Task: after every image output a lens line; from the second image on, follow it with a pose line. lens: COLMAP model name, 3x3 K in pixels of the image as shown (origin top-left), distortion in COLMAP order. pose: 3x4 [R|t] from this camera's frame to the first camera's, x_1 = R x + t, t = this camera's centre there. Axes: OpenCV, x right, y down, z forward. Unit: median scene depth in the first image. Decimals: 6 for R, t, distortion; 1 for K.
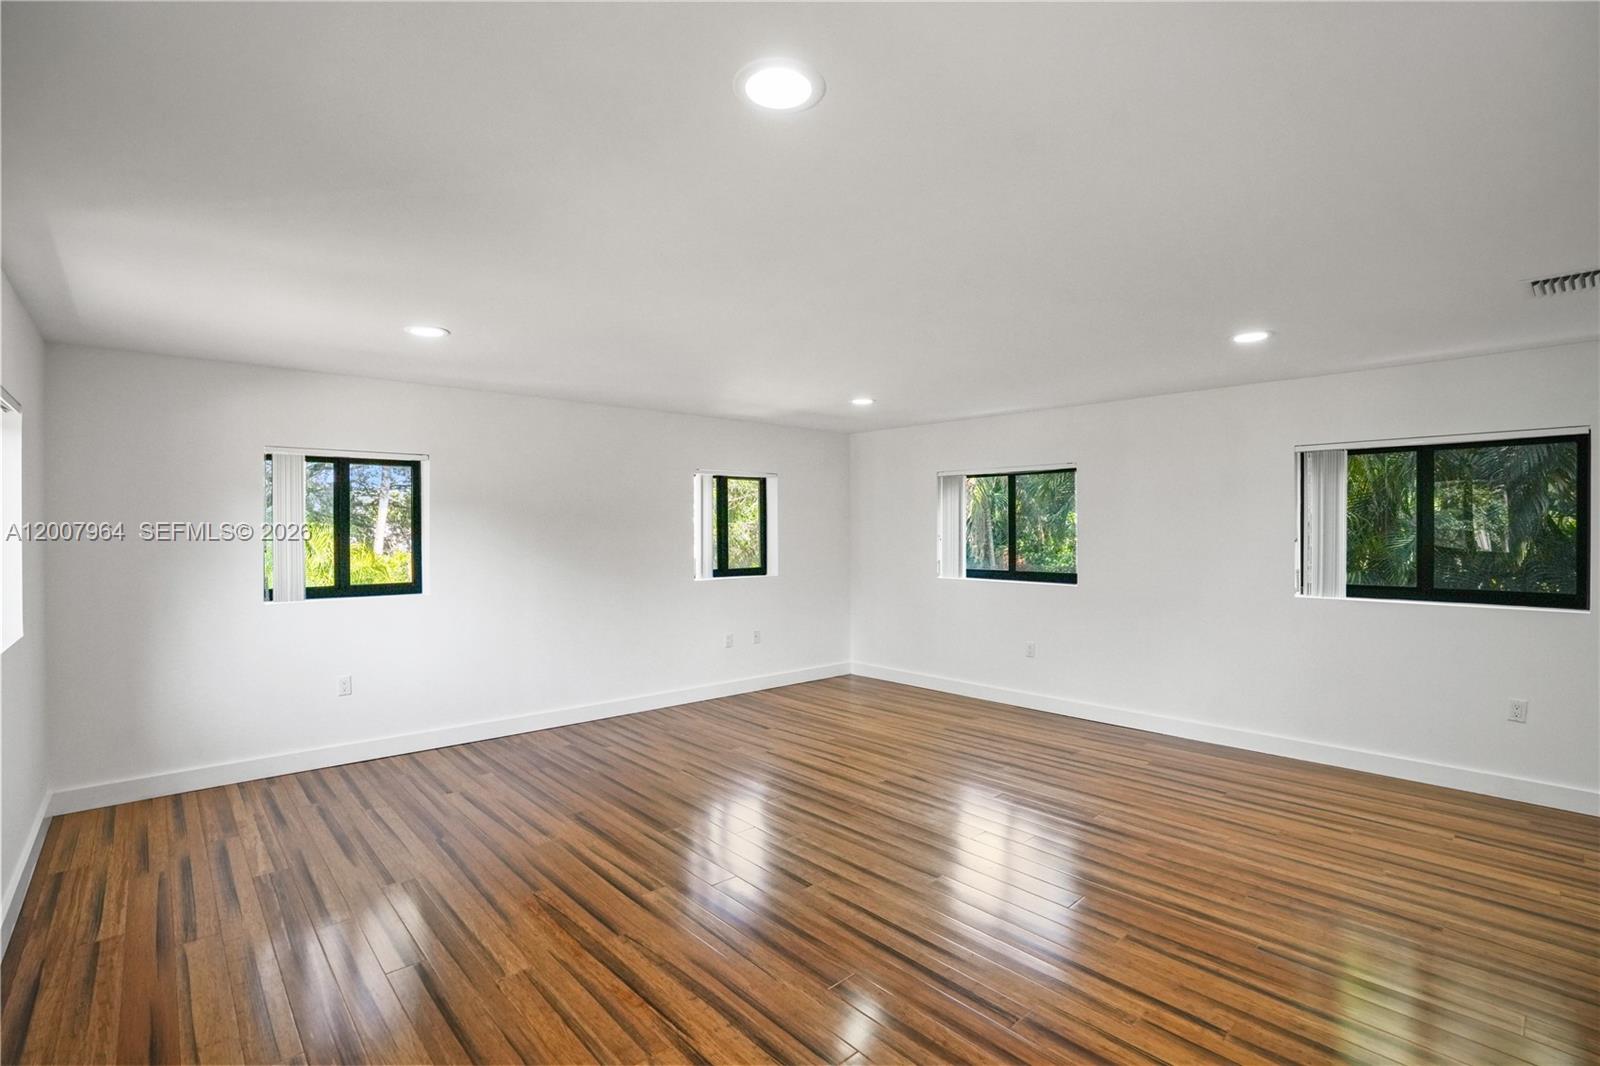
lens RADIAL K [[749.0, 0, 811.6], [0, 749.0, 523.6], [0, 0, 1]] dist [-0.065237, 0.023456]
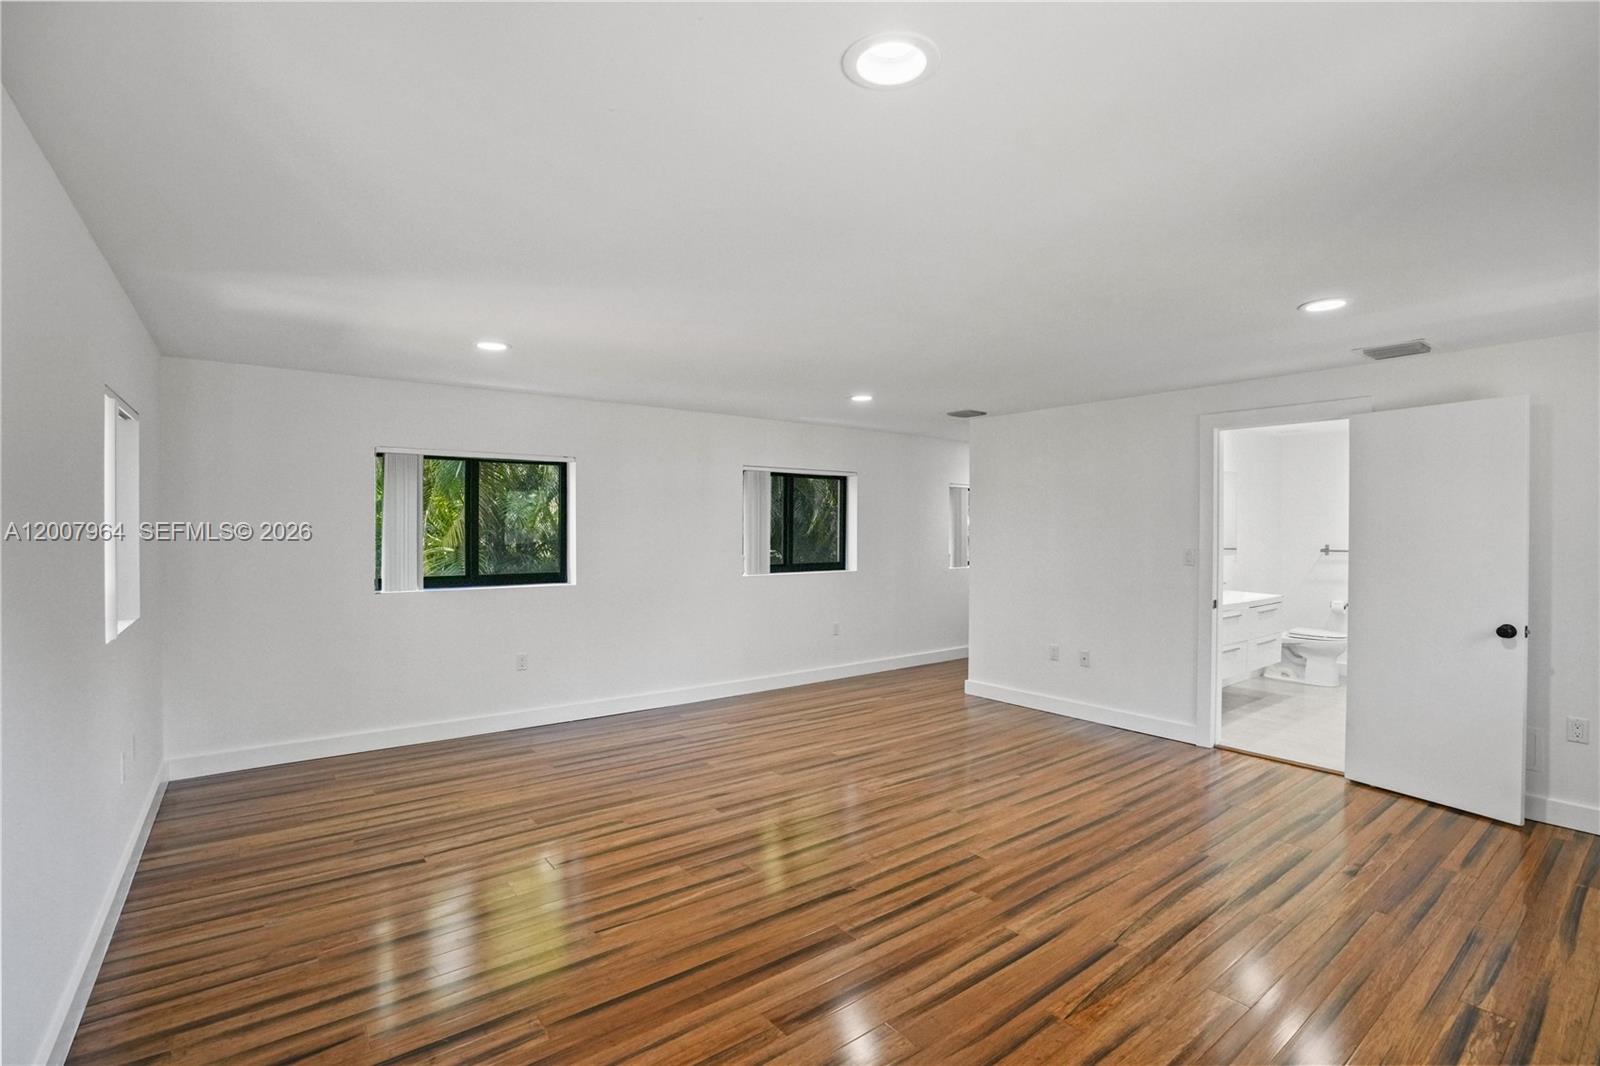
lens RADIAL K [[742.5, 0, 808.4], [0, 742.5, 528.4], [0, 0, 1]] dist [-0.071241, 0.029196]
pose [[0.084226, -0.000938, 0.996446, -0.847700], [-0.008573, 0.999962, 0.001666, 0.008163], [-0.996410, -0.008683, 0.084215, 0.904487]]
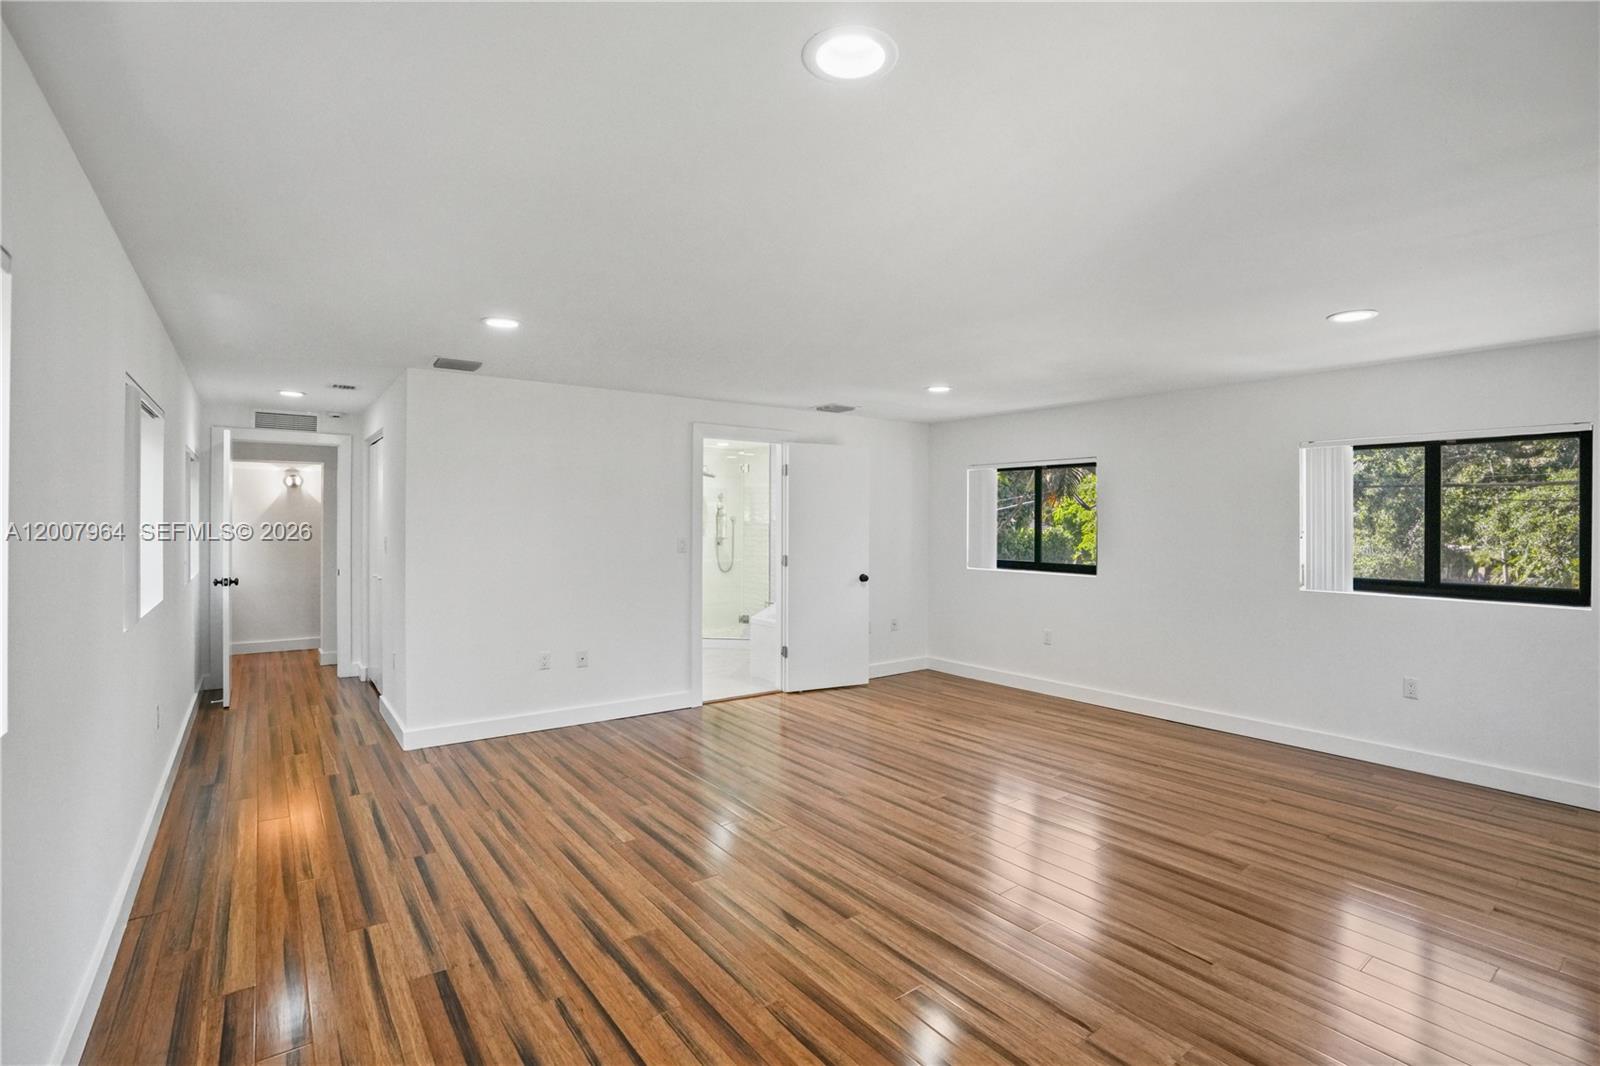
lens RADIAL K [[749.0, 0, 811.6], [0, 749.0, 523.6], [0, 0, 1]] dist [-0.065237, 0.023456]
pose [[-0.995095, -0.005320, 0.098778, 0.077750], [-0.005699, 0.999977, -0.003546, 0.015520], [-0.098757, -0.004092, -0.995103, 1.797900]]
